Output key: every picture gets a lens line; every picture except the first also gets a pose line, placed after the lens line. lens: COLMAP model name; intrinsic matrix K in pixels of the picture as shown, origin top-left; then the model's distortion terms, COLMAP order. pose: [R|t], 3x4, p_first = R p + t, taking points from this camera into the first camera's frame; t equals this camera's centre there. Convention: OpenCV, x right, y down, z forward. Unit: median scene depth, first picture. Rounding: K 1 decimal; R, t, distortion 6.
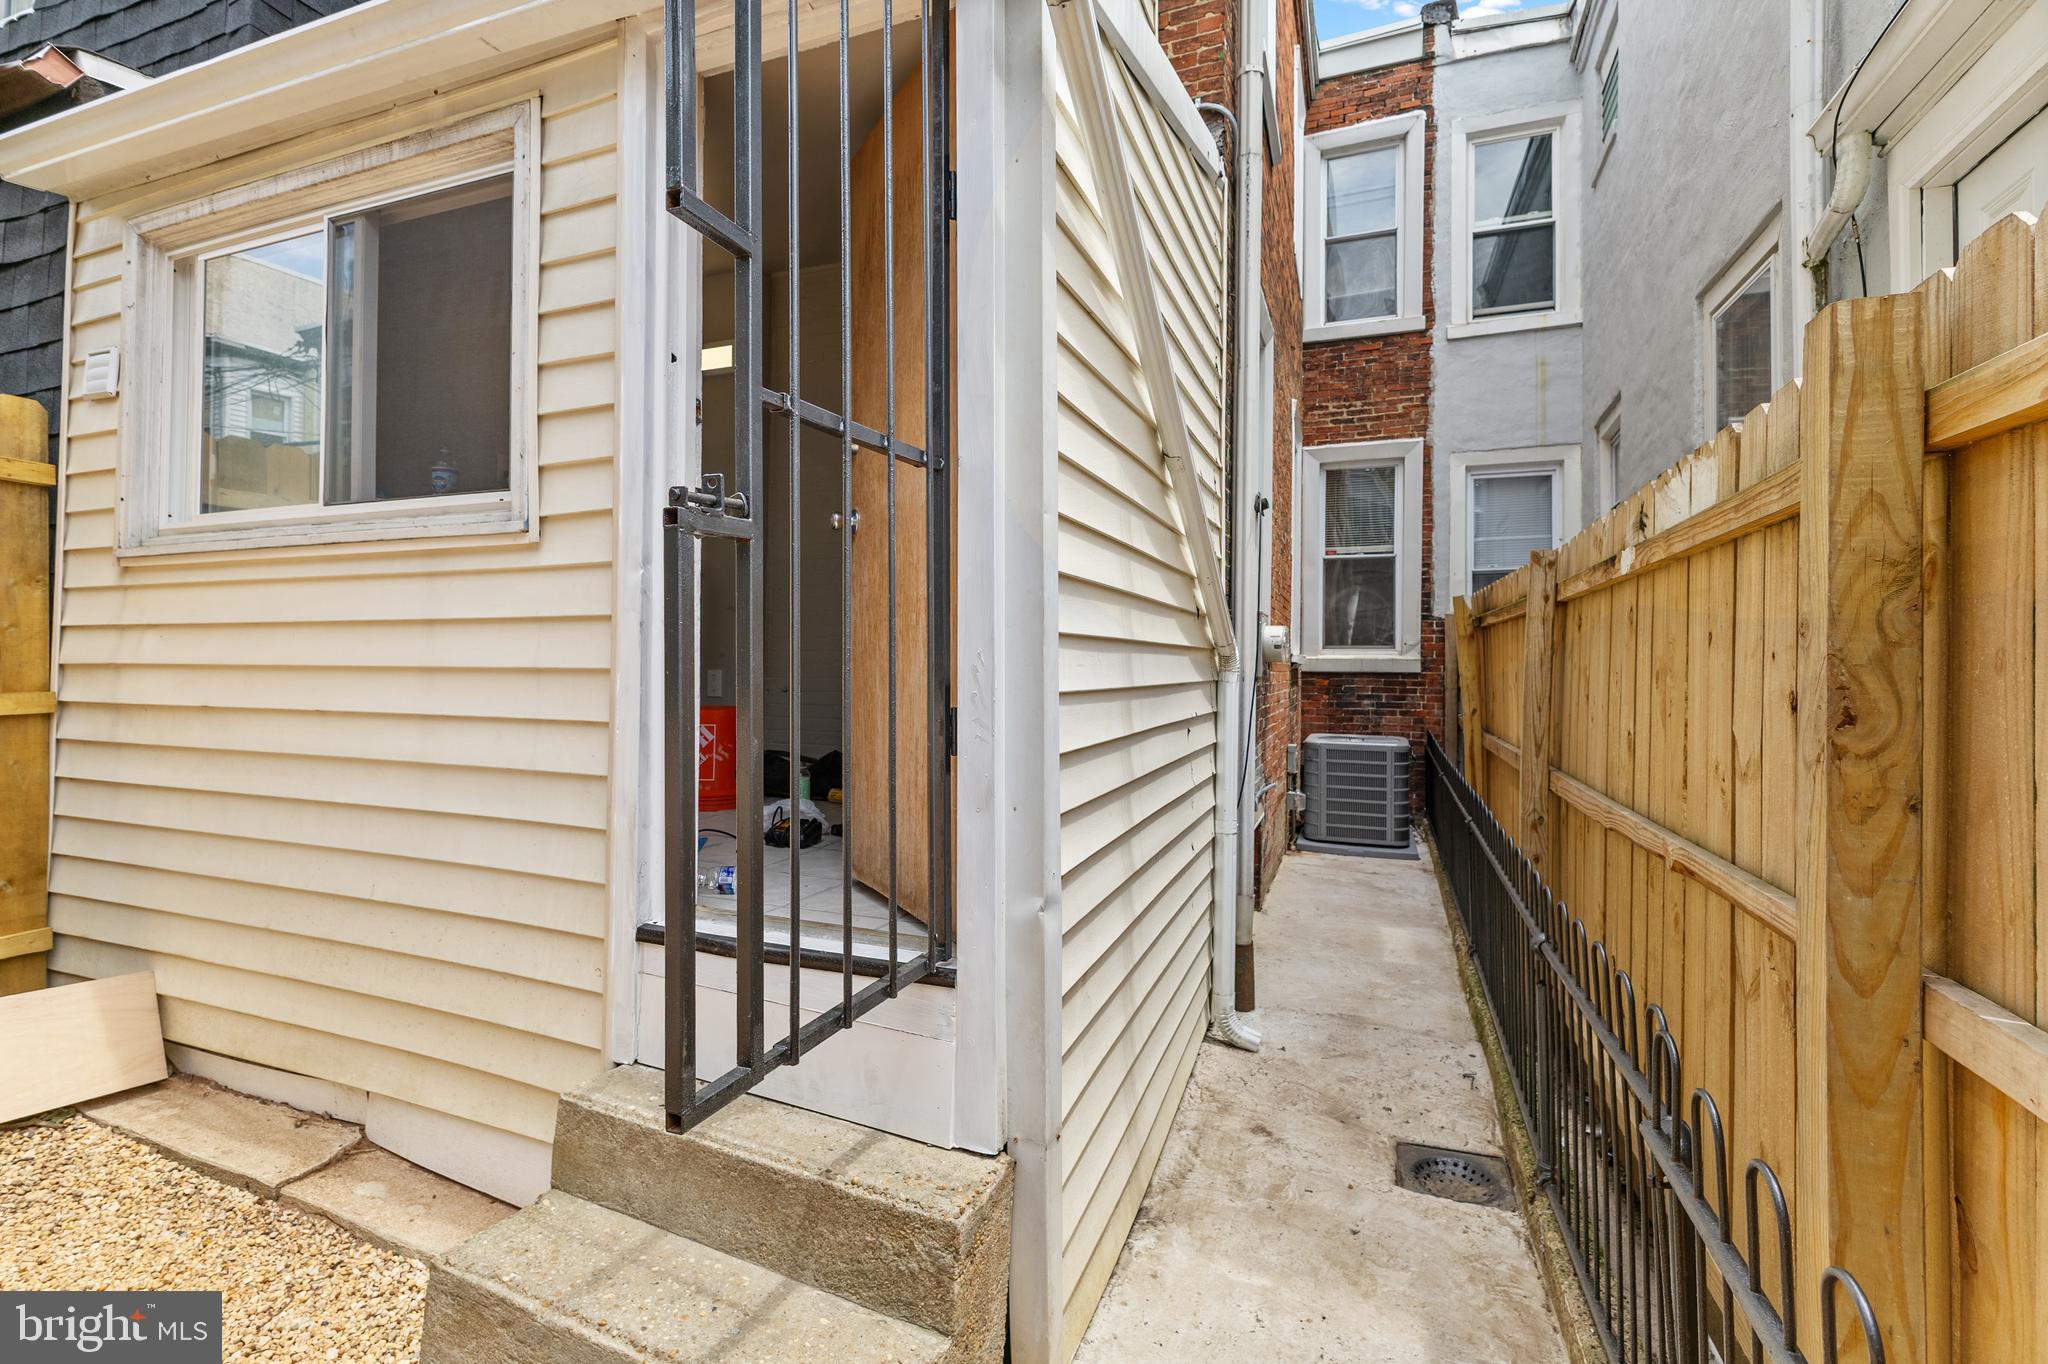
lens RADIAL K [[909.9, 0, 1024.0], [0, 909.9, 682.0], [0, 0, 1]] dist [0.011462, -0.000016]
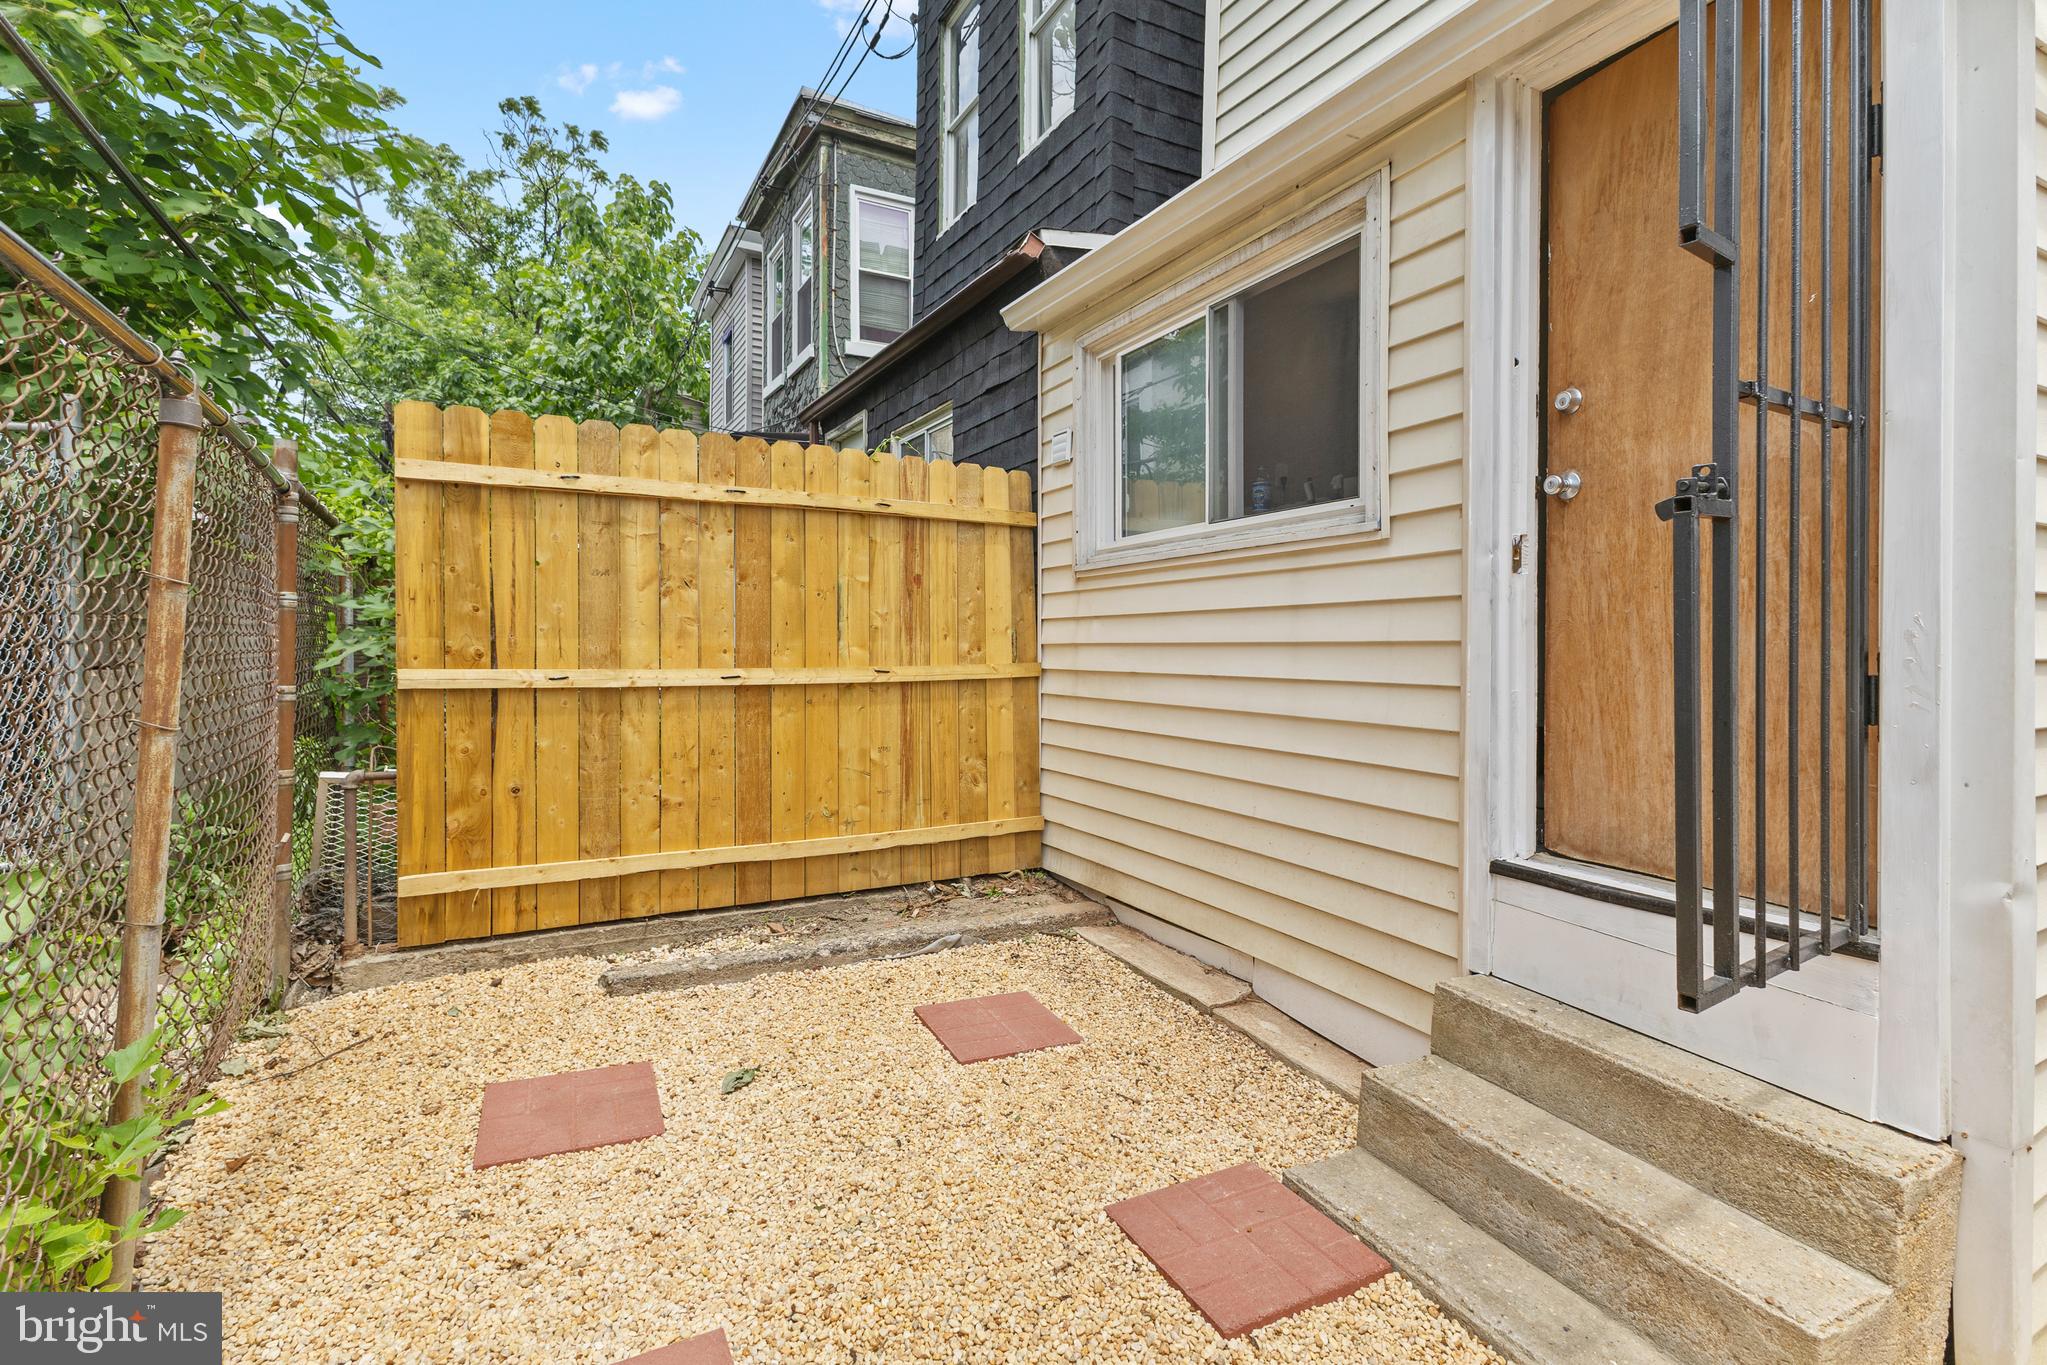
lens RADIAL K [[941.2, 0, 1023.5], [0, 941.2, 682.5], [0, 0, 1]] dist [0.012286, -0.004417]
pose [[0.770642, 0.021681, -0.636899, -0.105507], [-0.017396, 0.999764, 0.012985, 0.030753], [0.637031, 0.001073, 0.770838, -0.270039]]
